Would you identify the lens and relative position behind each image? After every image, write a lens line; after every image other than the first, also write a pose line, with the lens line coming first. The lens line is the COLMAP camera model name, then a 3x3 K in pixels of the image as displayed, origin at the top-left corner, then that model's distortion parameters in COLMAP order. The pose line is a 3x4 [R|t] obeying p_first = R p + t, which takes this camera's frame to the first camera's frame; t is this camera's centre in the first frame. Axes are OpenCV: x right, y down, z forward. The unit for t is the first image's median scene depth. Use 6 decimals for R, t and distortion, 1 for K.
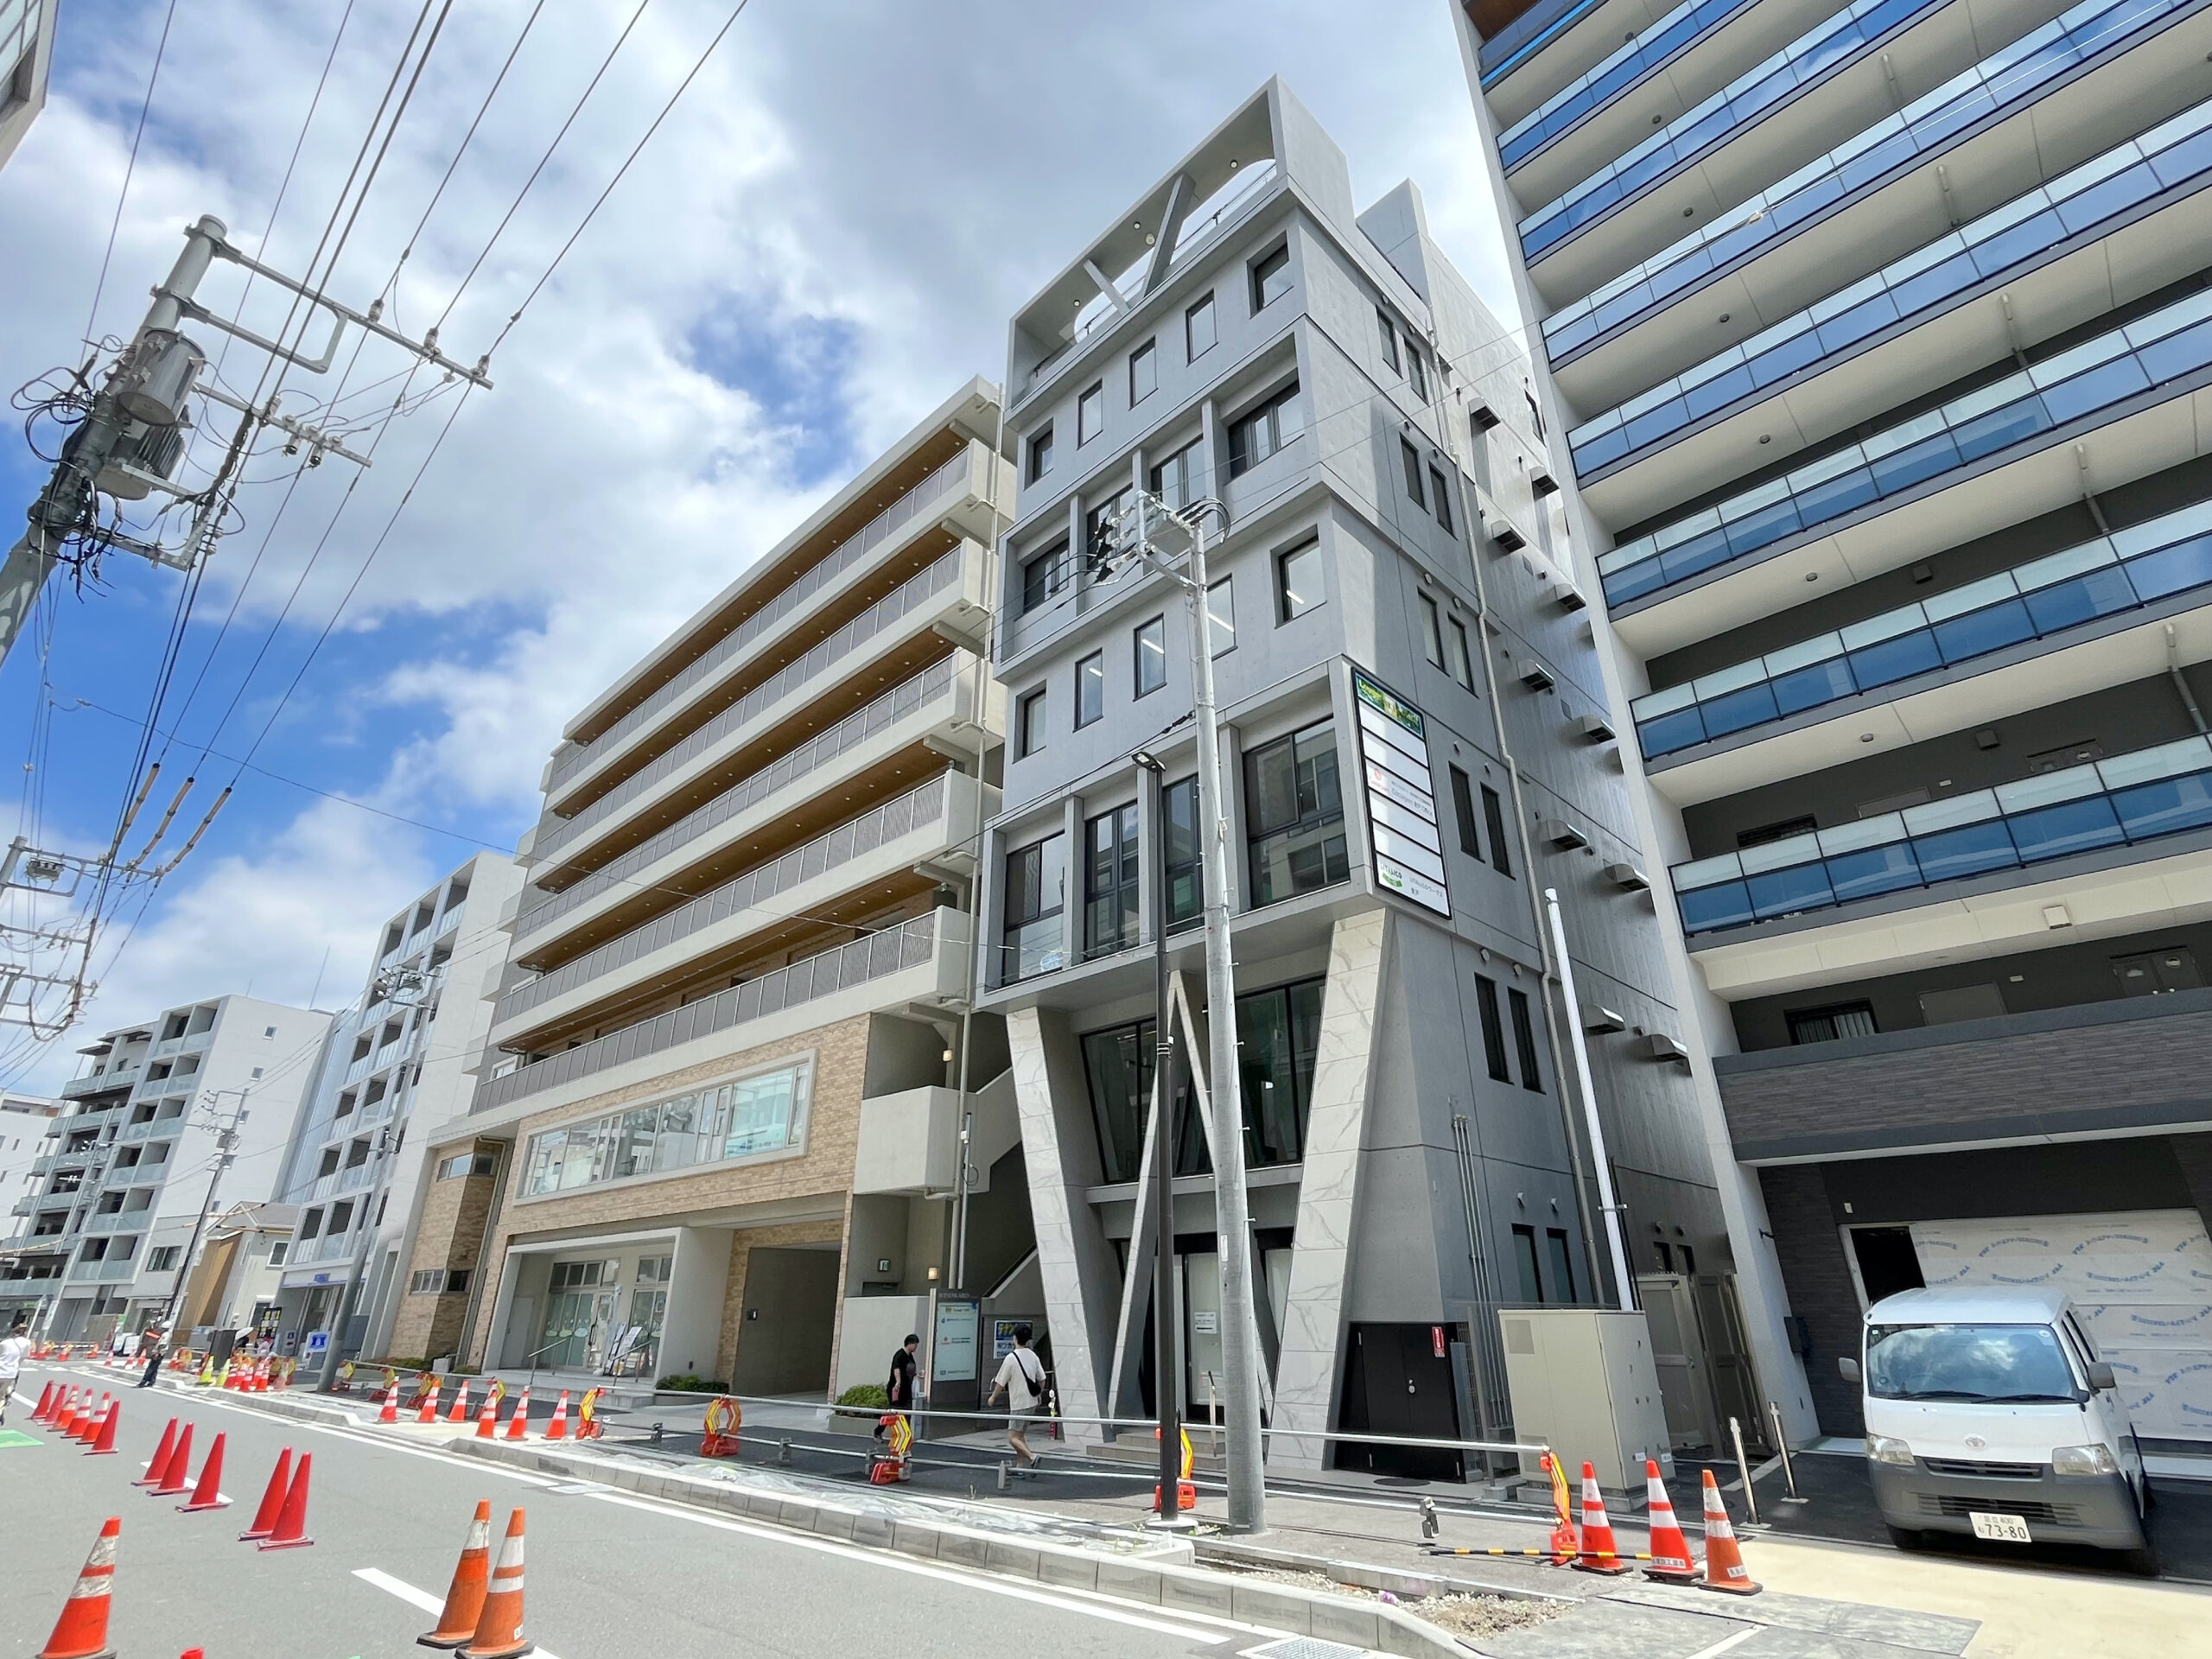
lens RADIAL K [[1099.1, 0, 1106.0], [0, 1099.1, 829.5], [0, 0, 1]] dist [0.000297, -0.000189]
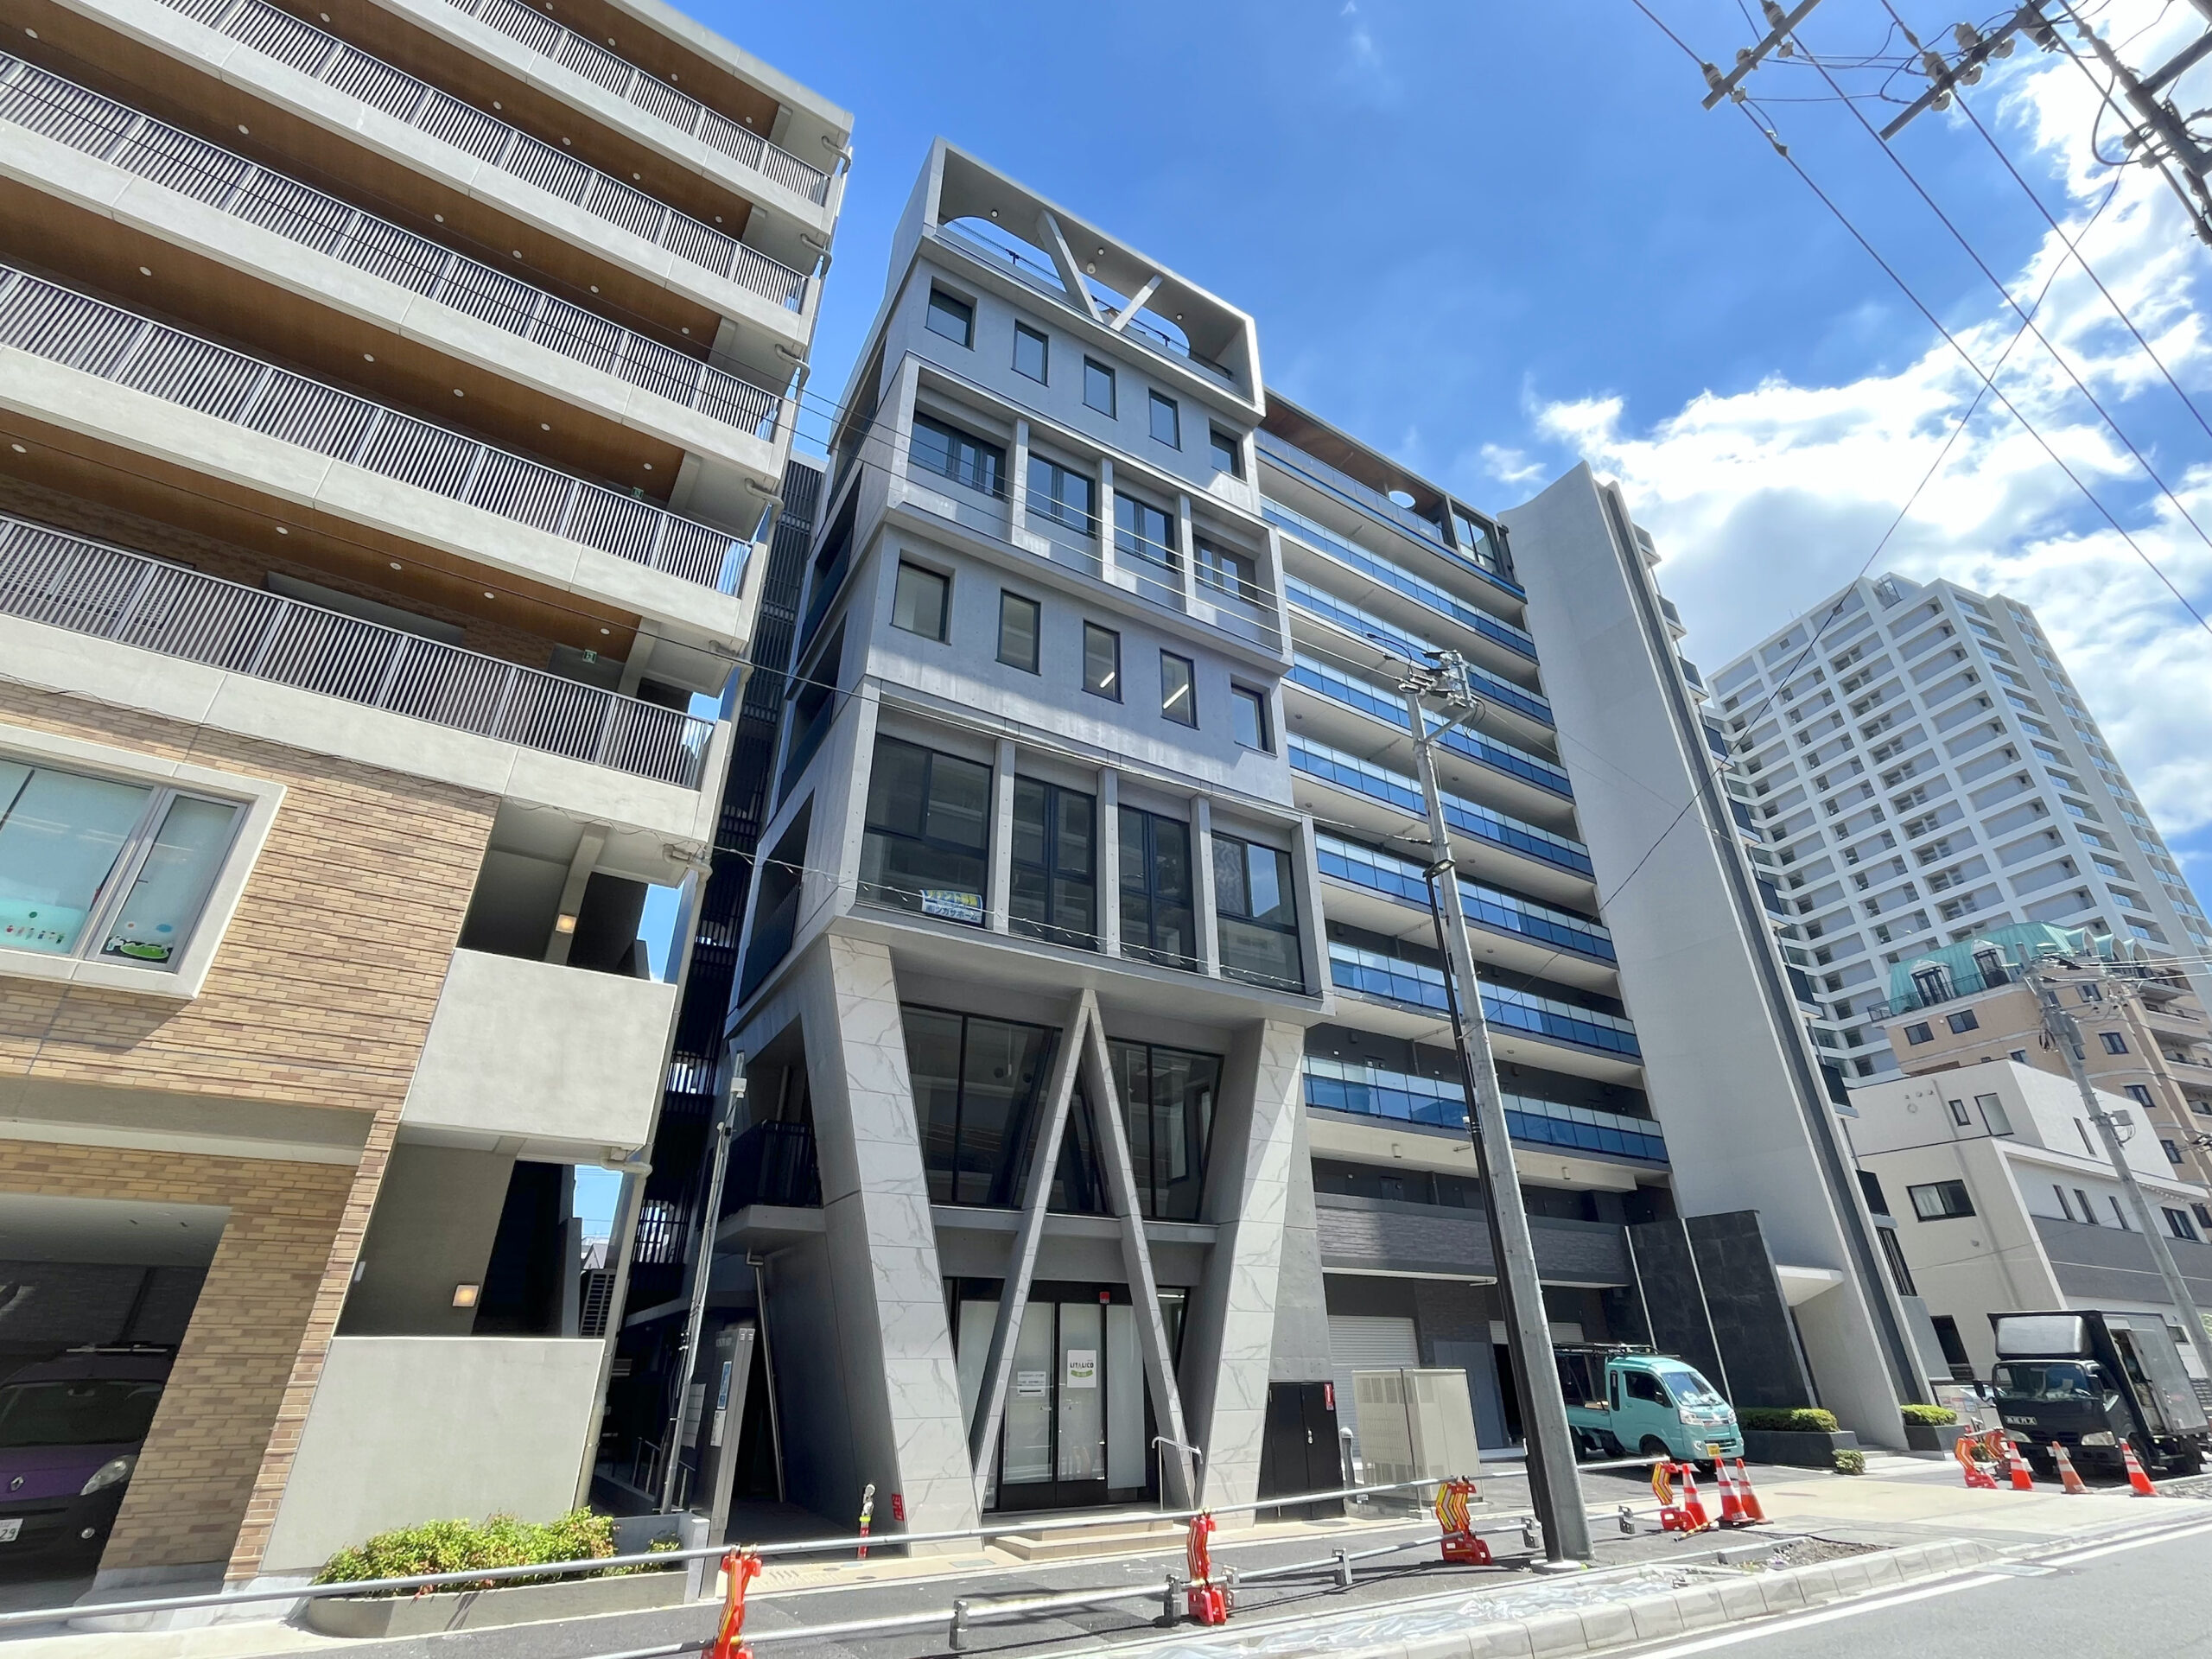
lens RADIAL K [[1015.4, 0, 1106.0], [0, 1015.4, 829.5], [0, 0, 1]] dist [0.000953, 0.000552]
pose [[0.236581, 0.459505, 0.856087, -0.687749], [-0.391985, 0.851351, -0.348638, 0.287732], [-0.889031, -0.253092, 0.381533, 0.650902]]
